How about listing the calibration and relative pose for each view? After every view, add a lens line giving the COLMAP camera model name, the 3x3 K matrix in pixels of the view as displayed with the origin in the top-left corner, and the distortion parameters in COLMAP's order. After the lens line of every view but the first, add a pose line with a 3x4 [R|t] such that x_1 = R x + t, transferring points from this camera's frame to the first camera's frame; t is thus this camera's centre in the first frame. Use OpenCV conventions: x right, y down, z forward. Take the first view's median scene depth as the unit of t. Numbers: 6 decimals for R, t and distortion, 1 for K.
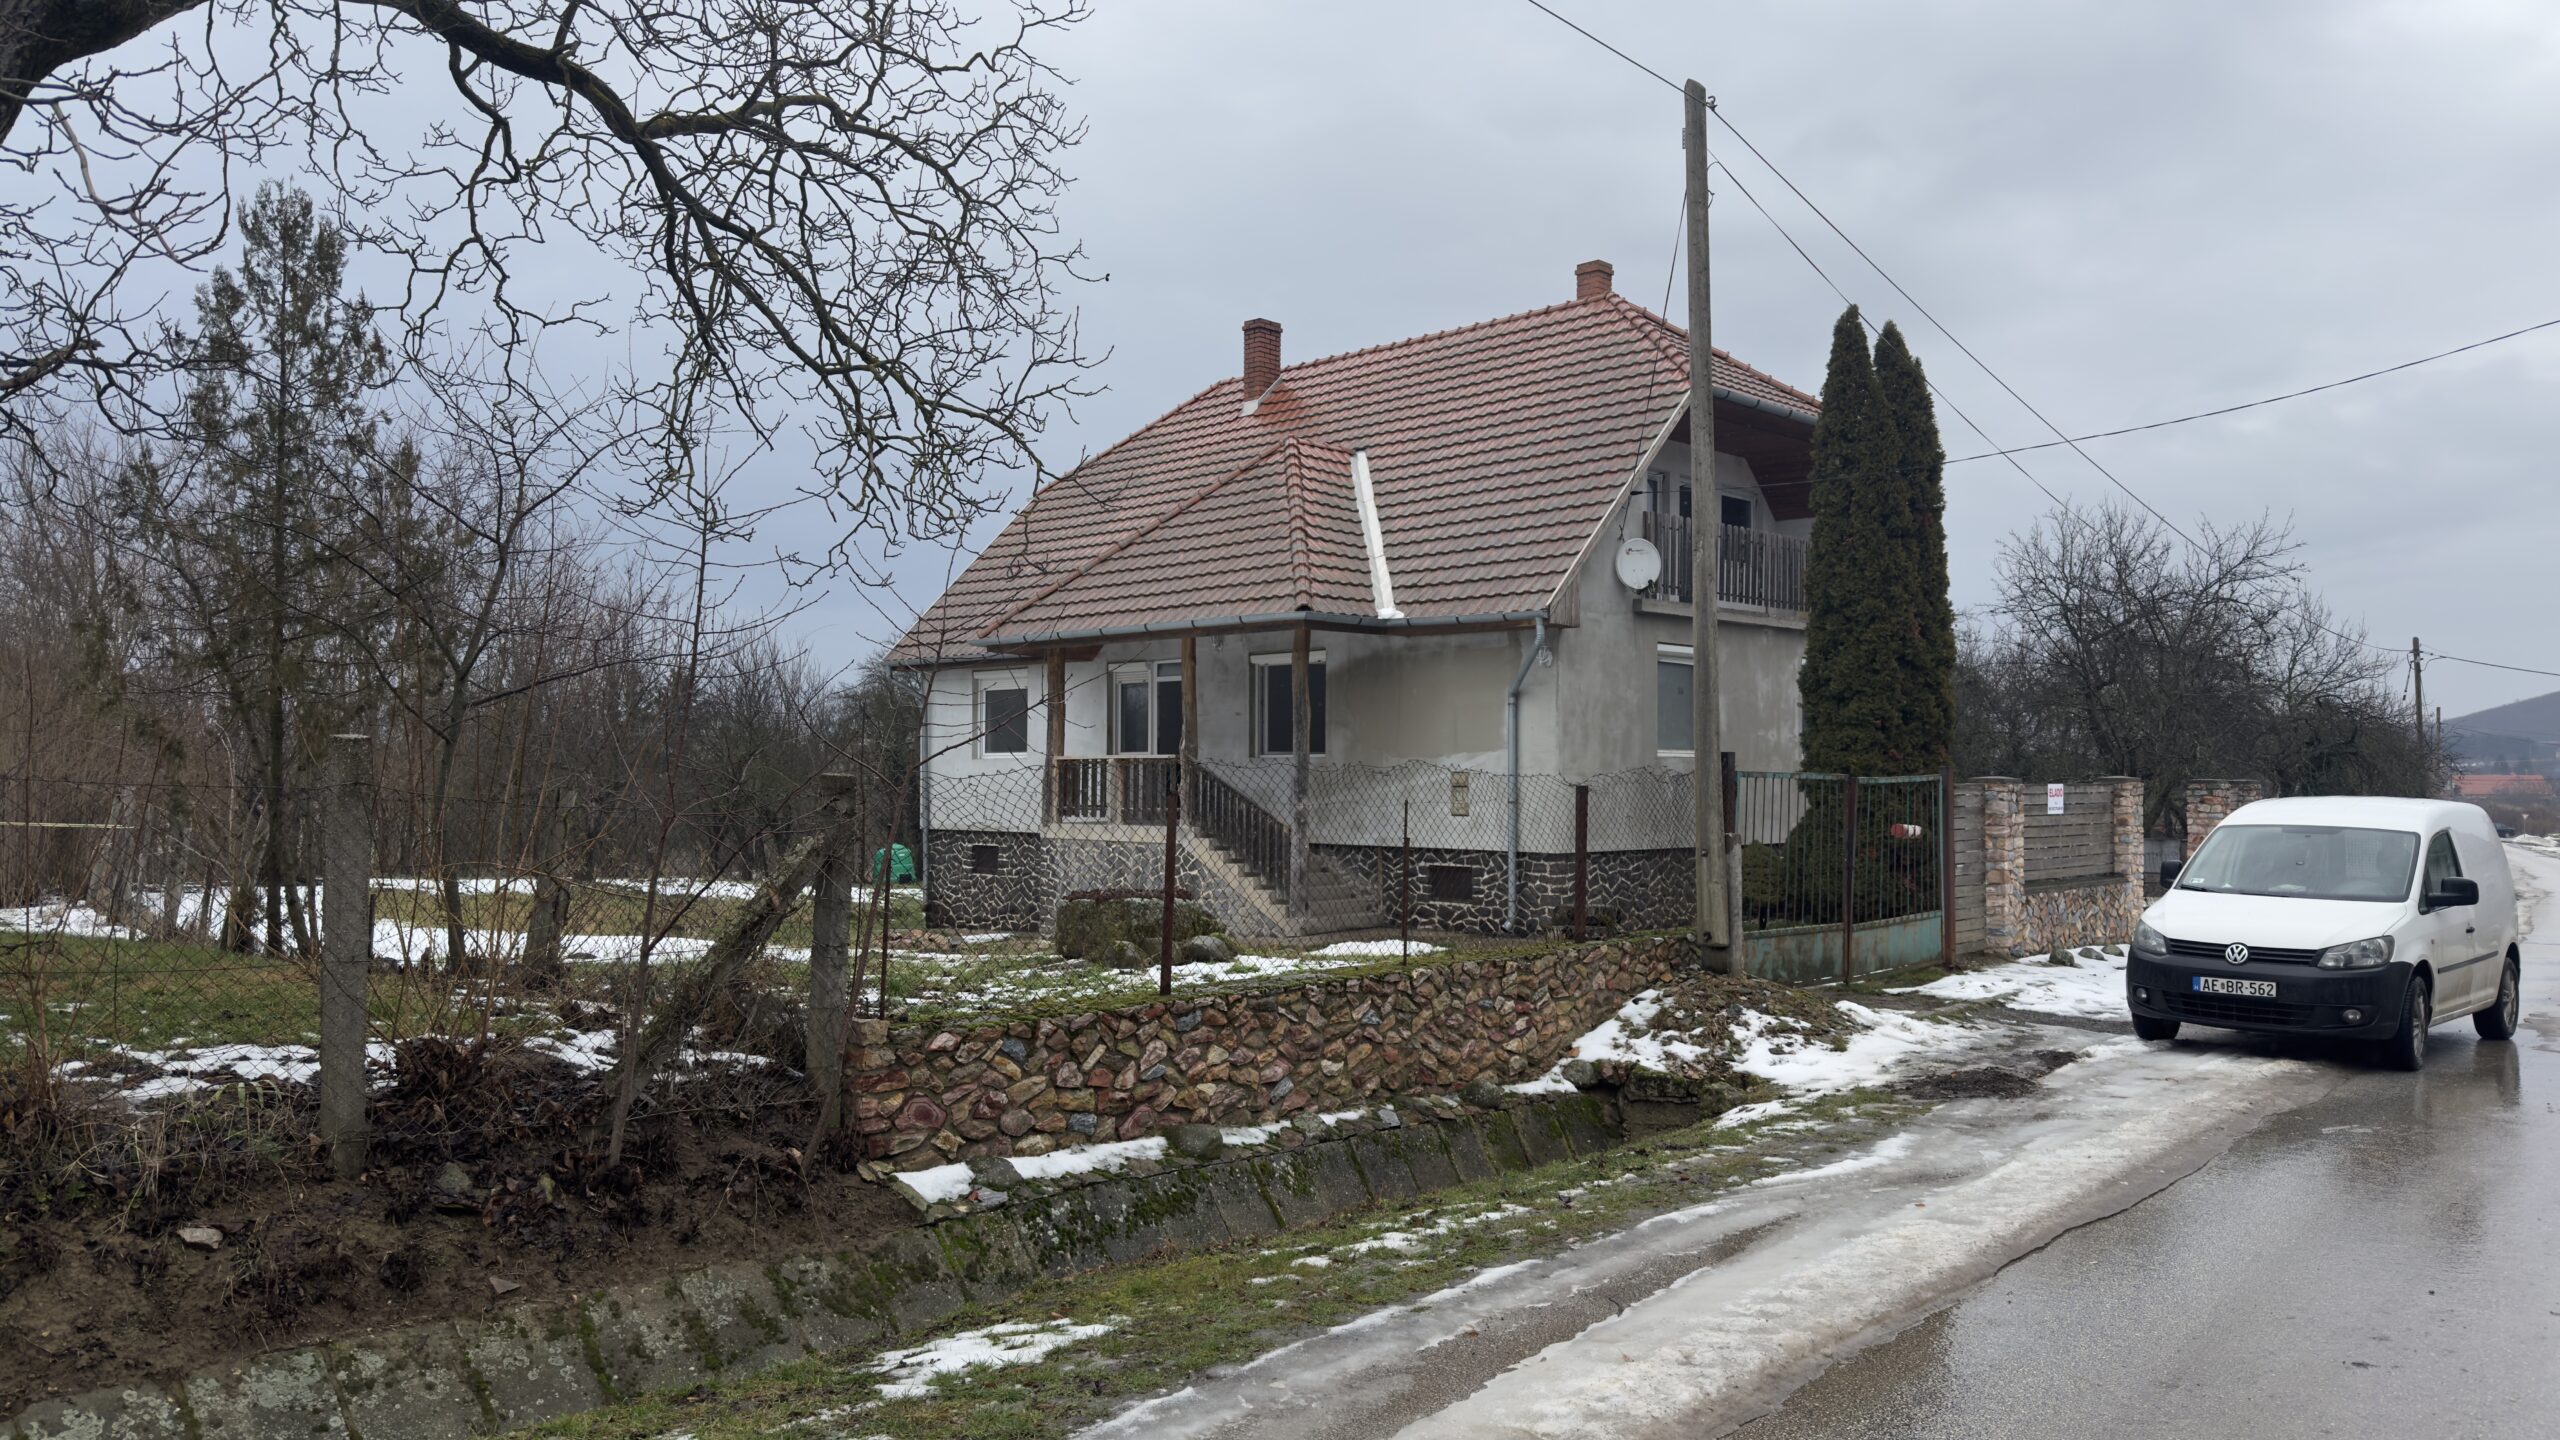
lens RADIAL K [[1865.9, 0, 1296.8], [0, 1865.9, 733.2], [0, 0, 1]] dist [0.112901, -0.047754]
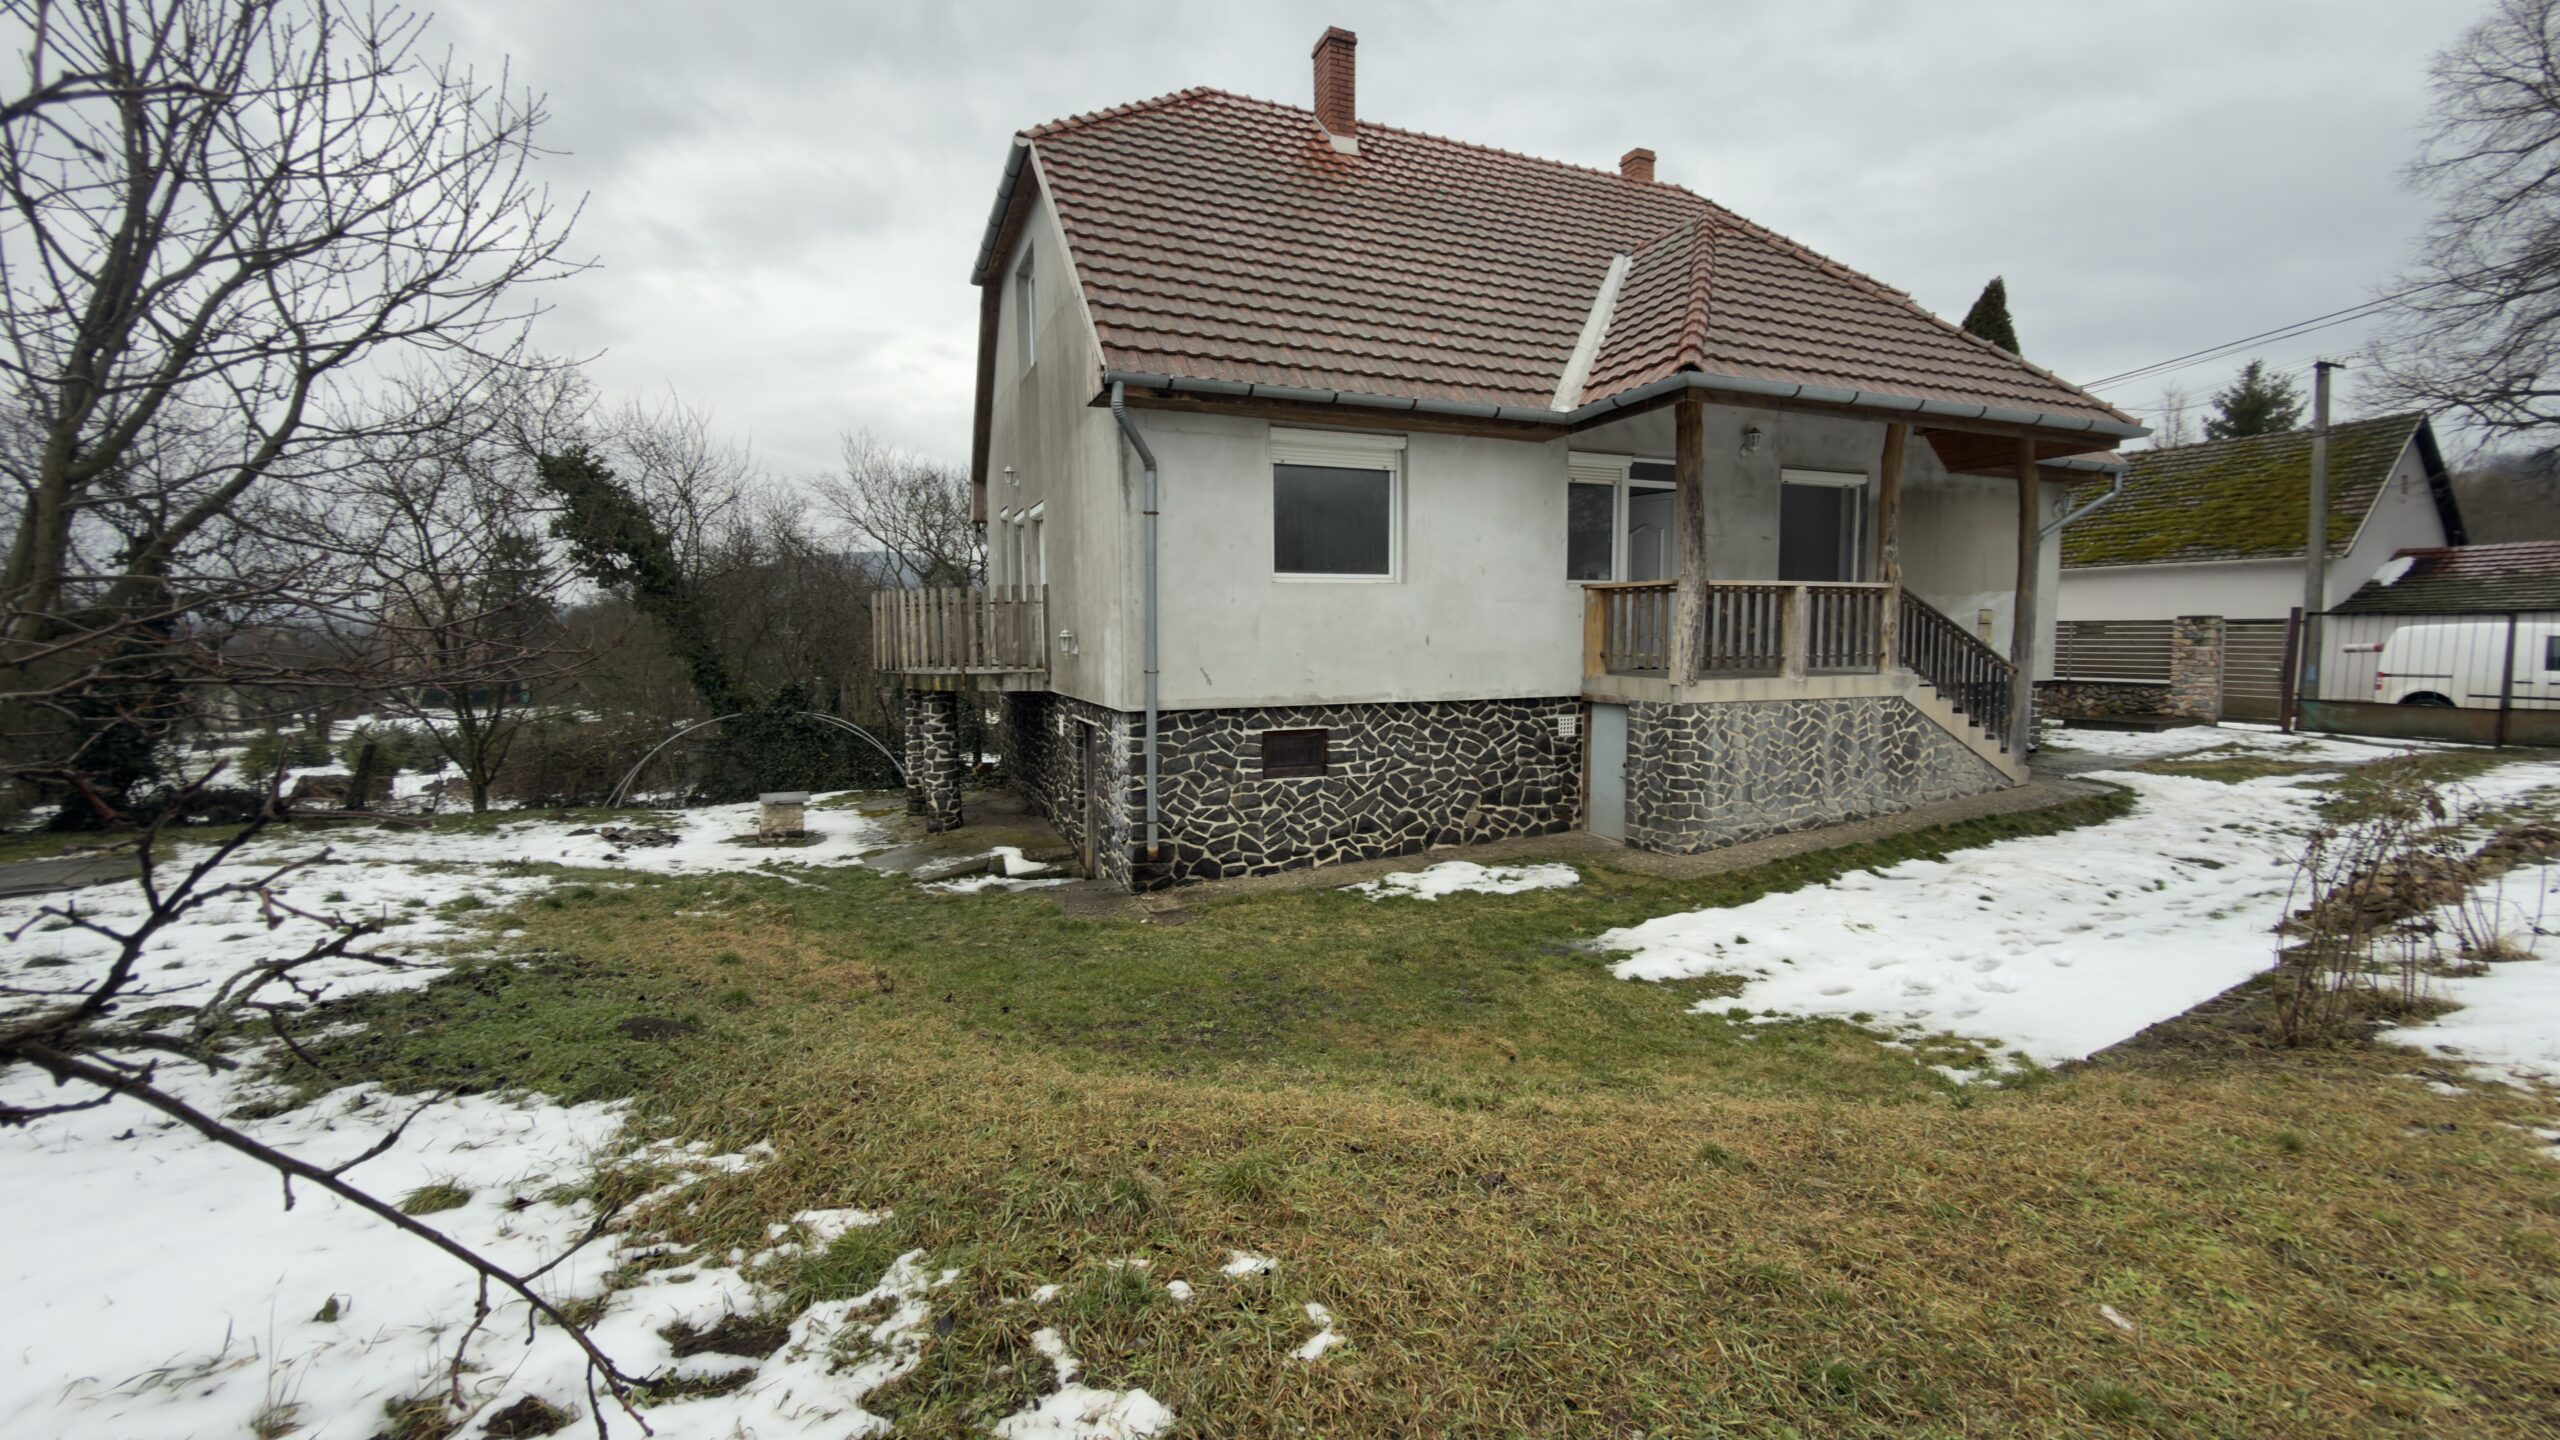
lens RADIAL K [[1019.0, 0, 1281.9], [0, 1019.0, 723.0], [0, 0, 1]] dist [0.002198, -0.000558]
pose [[0.400199, -0.089431, 0.912054, -1.022298], [-0.014323, 0.994495, 0.103800, 0.052532], [-0.916316, -0.054604, 0.396715, 1.914988]]
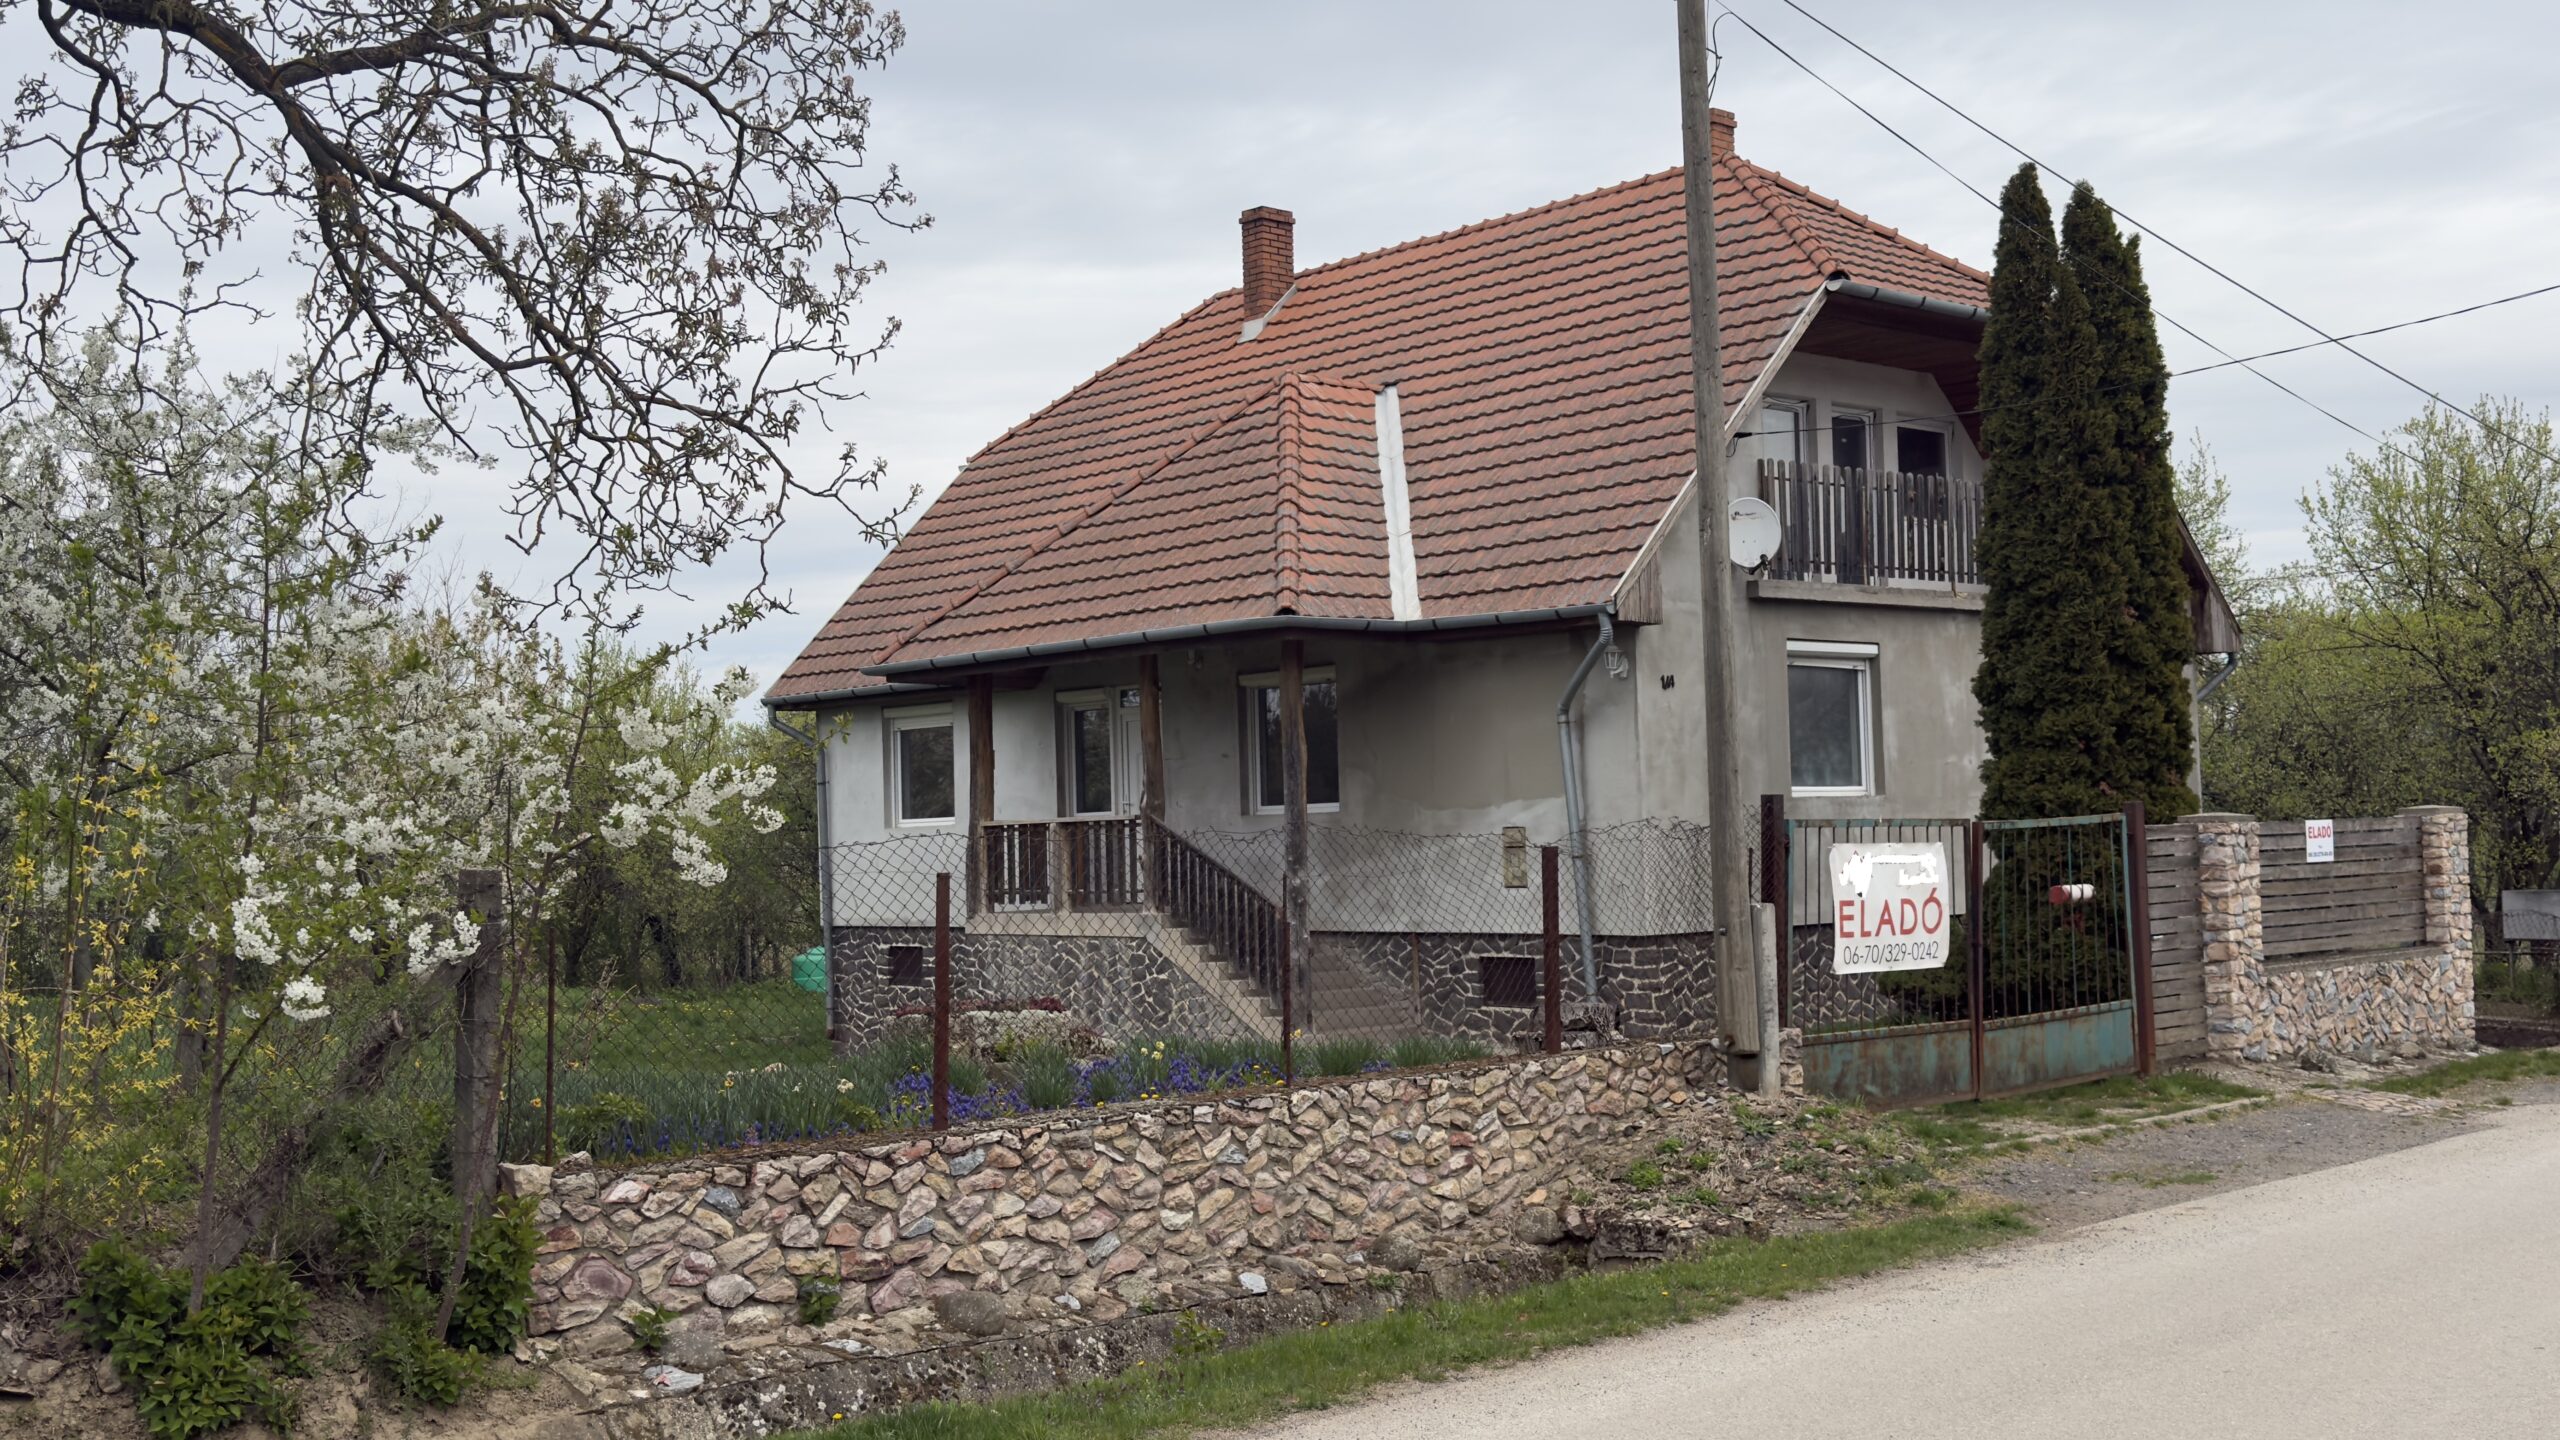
lens RADIAL K [[2726.2, 0, 1268.5], [0, 2726.2, 731.4], [0, 0, 1]] dist [0.112789, 0.000000]
pose [[0.996772, -0.033672, -0.072884, 0.119479], [0.032612, 0.999345, -0.015681, -0.004856], [0.073364, 0.013254, 0.997217, -0.113235]]
